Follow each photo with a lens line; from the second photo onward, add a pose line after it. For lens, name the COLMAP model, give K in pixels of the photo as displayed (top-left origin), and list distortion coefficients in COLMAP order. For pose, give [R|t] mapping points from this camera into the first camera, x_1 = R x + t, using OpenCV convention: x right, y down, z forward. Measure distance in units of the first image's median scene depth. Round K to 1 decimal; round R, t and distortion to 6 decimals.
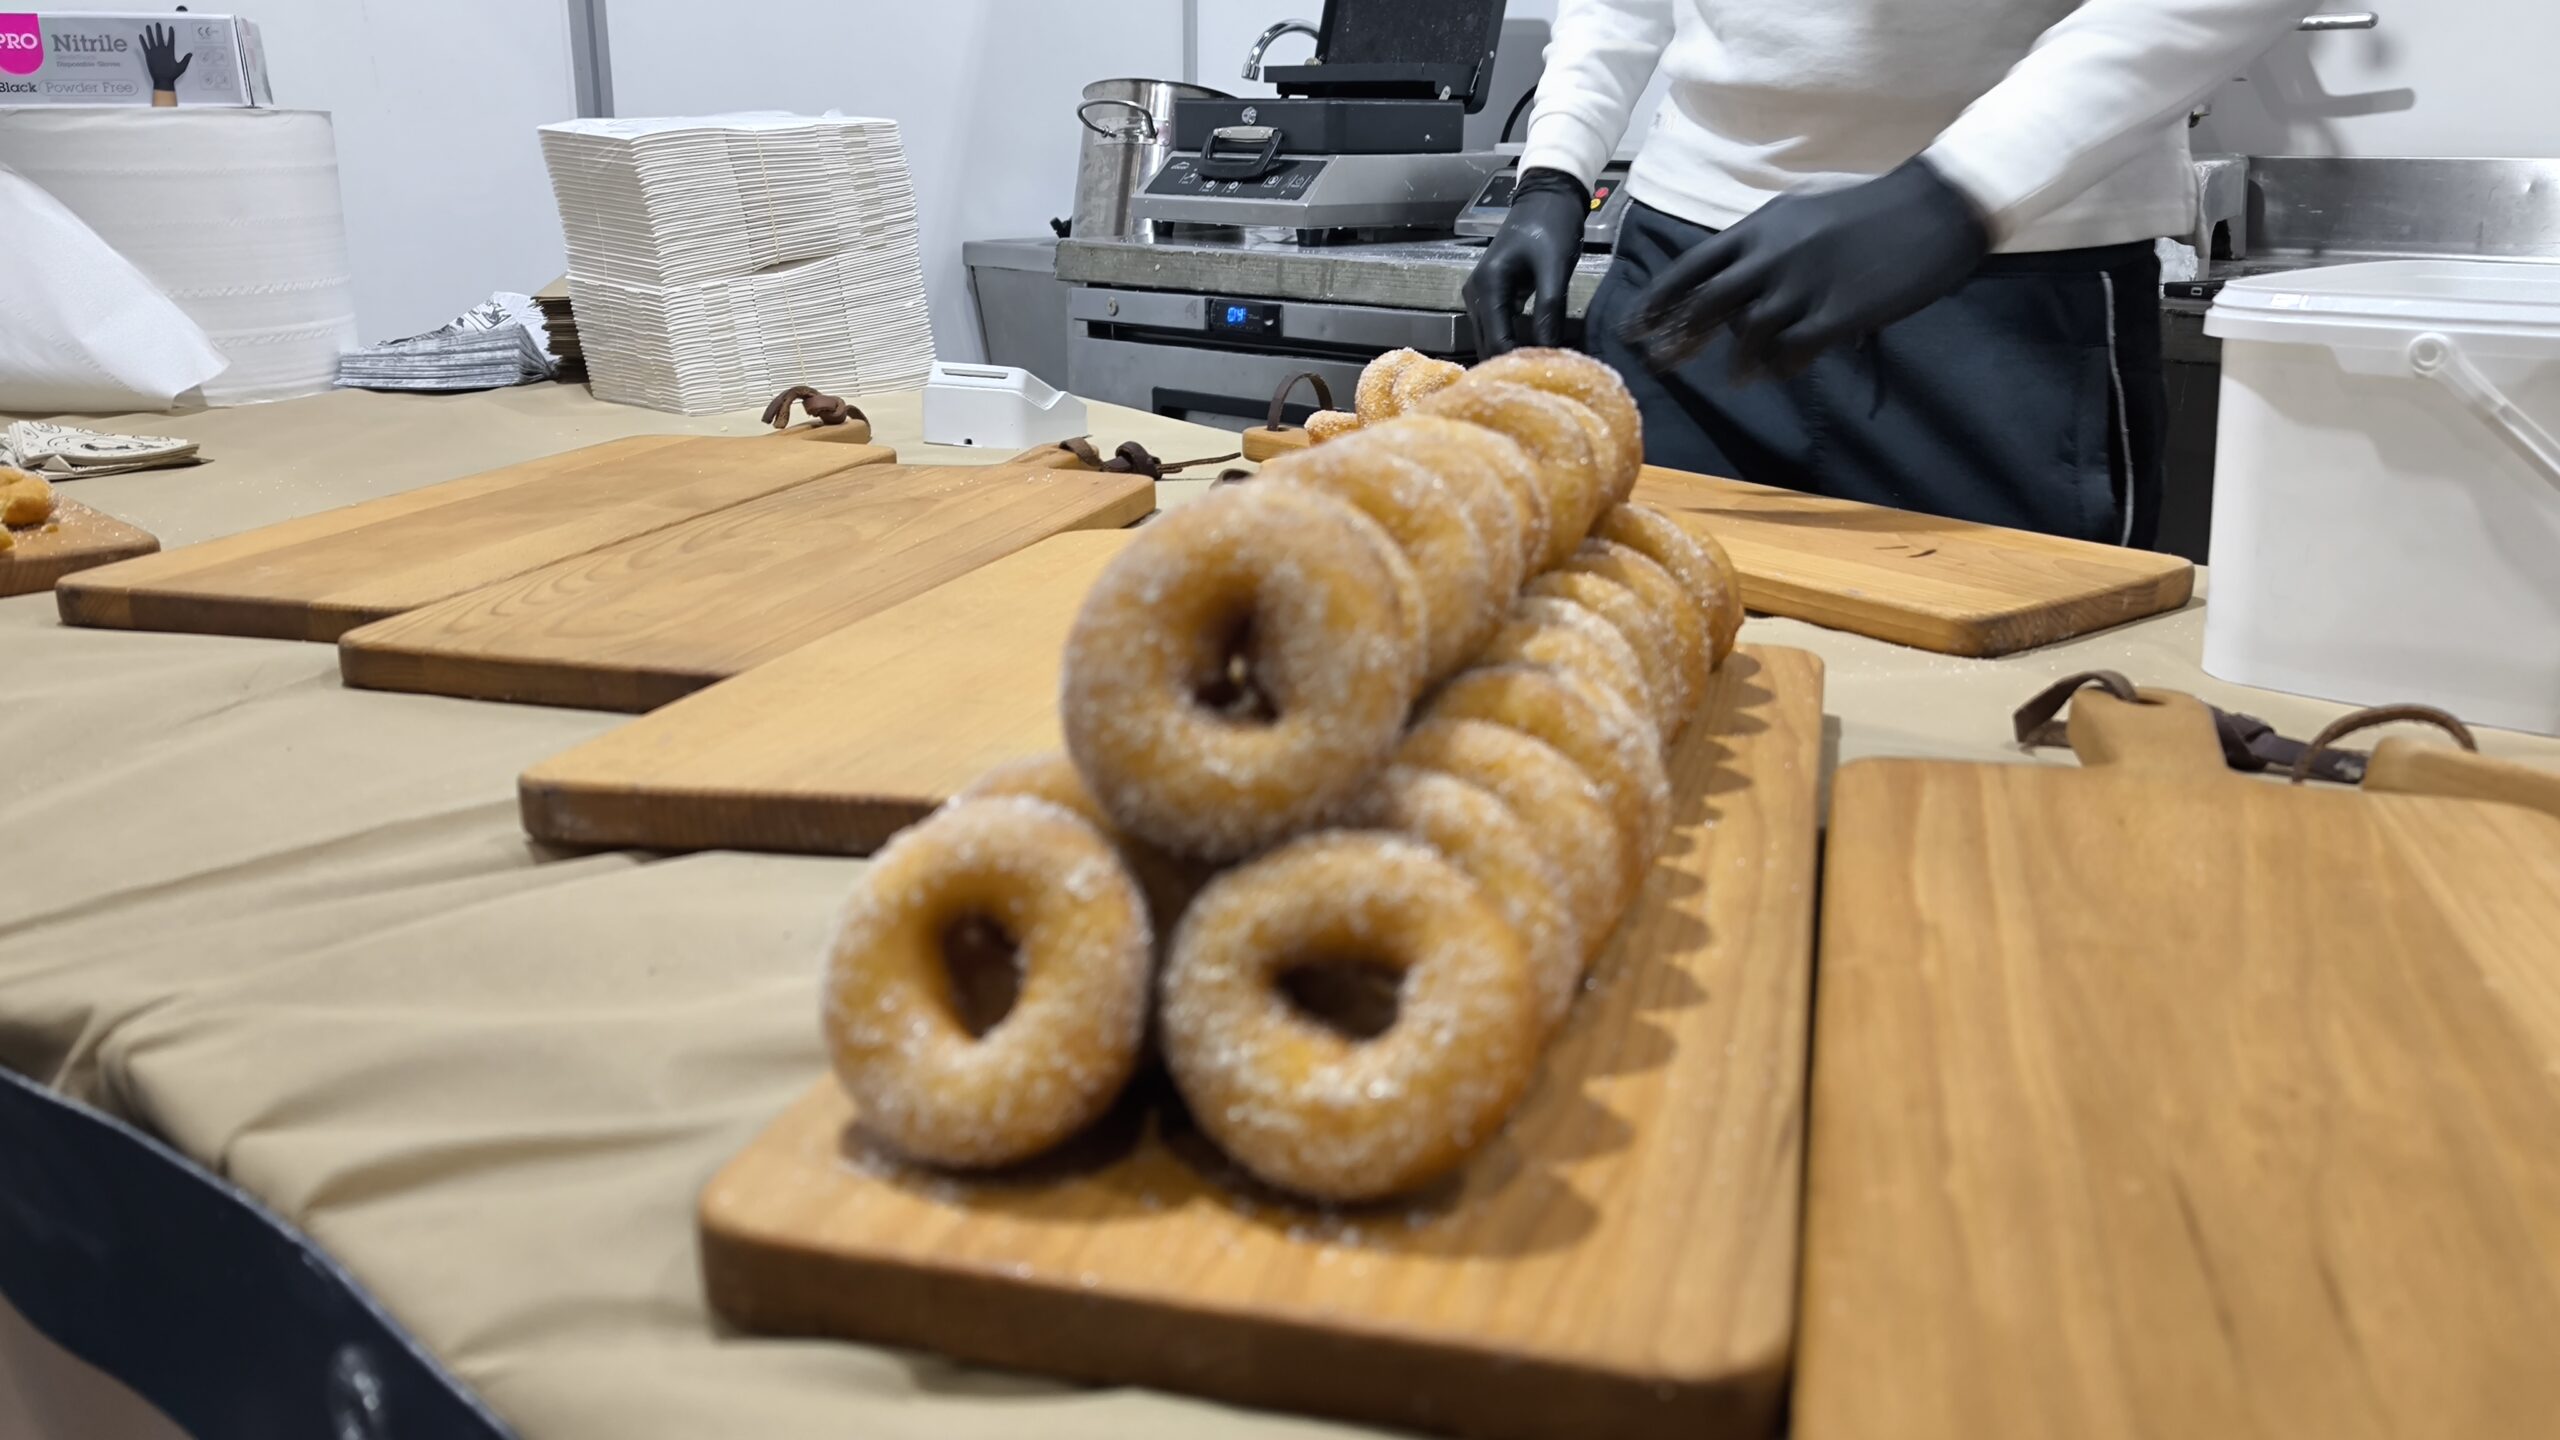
lens RADIAL K [[2174.9, 0, 1286.0], [0, 2174.9, 708.1], [0, 0, 1]] dist [0.101752, -0.031689]
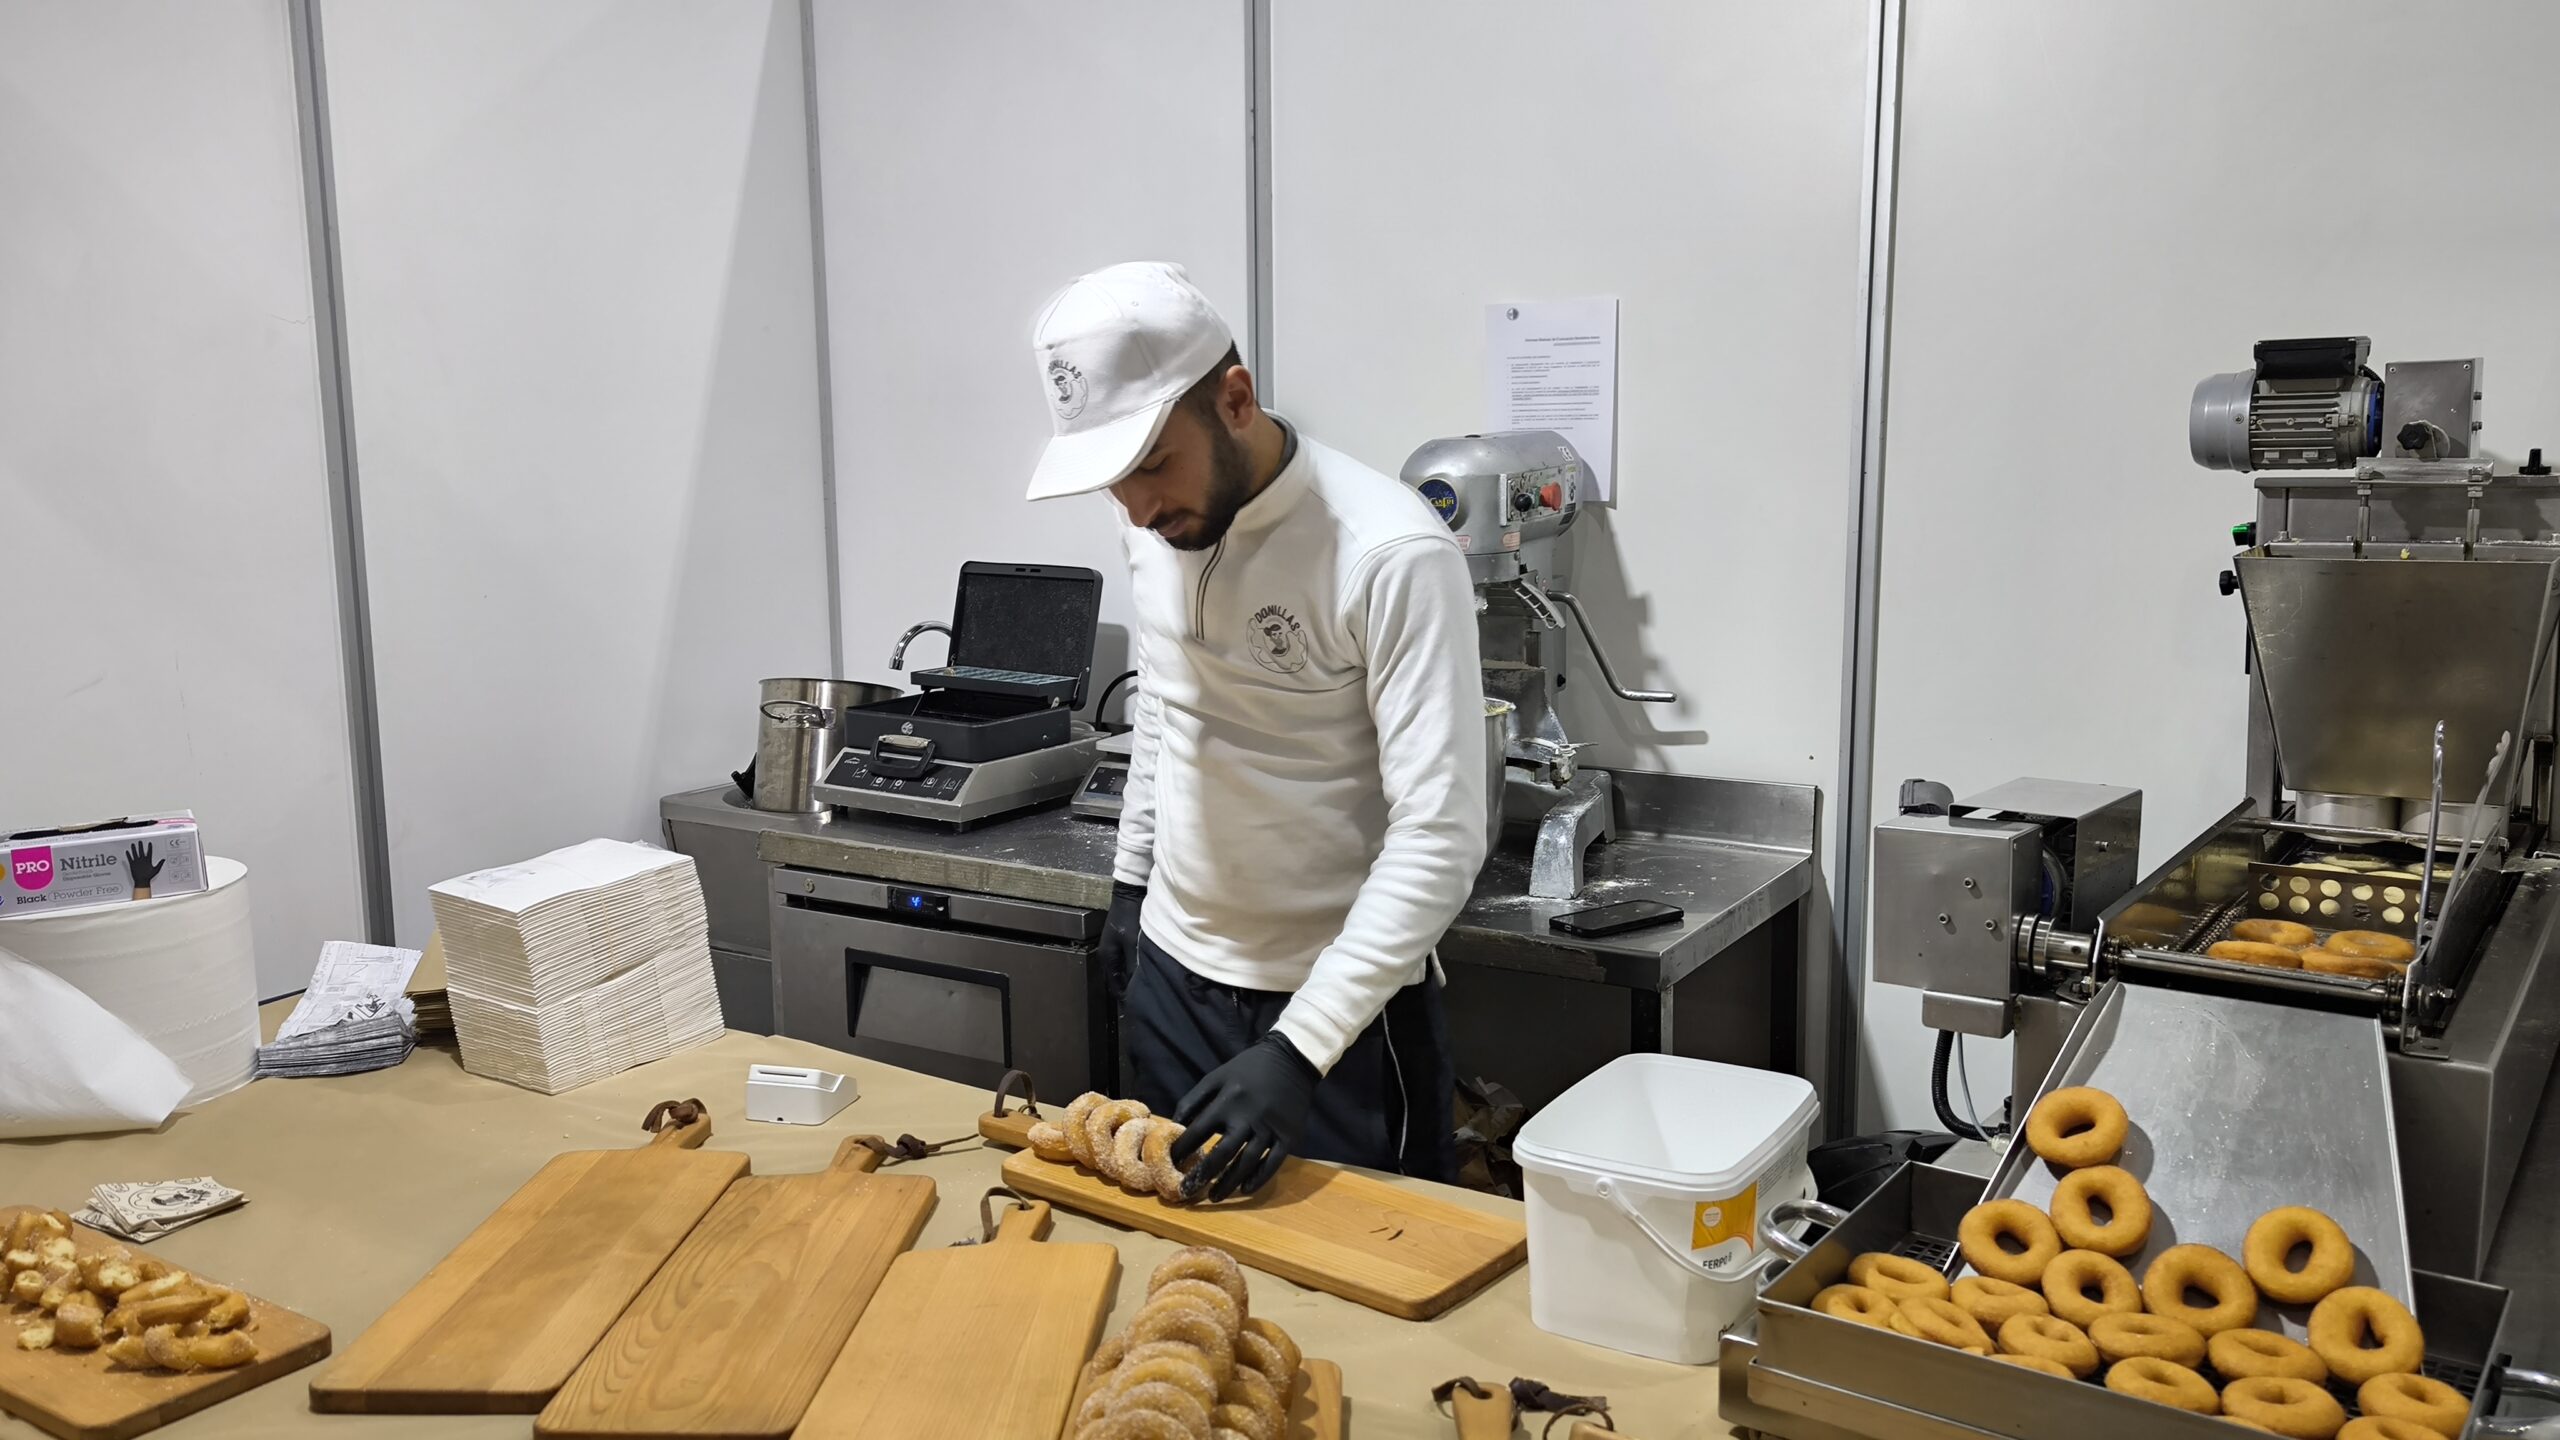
lens RADIAL K [[2174.9, 0, 1281.3], [0, 2174.9, 734.7], [0, 0, 1]] dist [0.101752, -0.031689]
pose [[0.979322, -0.048347, 0.196448, -0.060790], [0.068420, 0.992958, -0.096709, -0.140420], [-0.190389, 0.108150, 0.975733, -0.351270]]
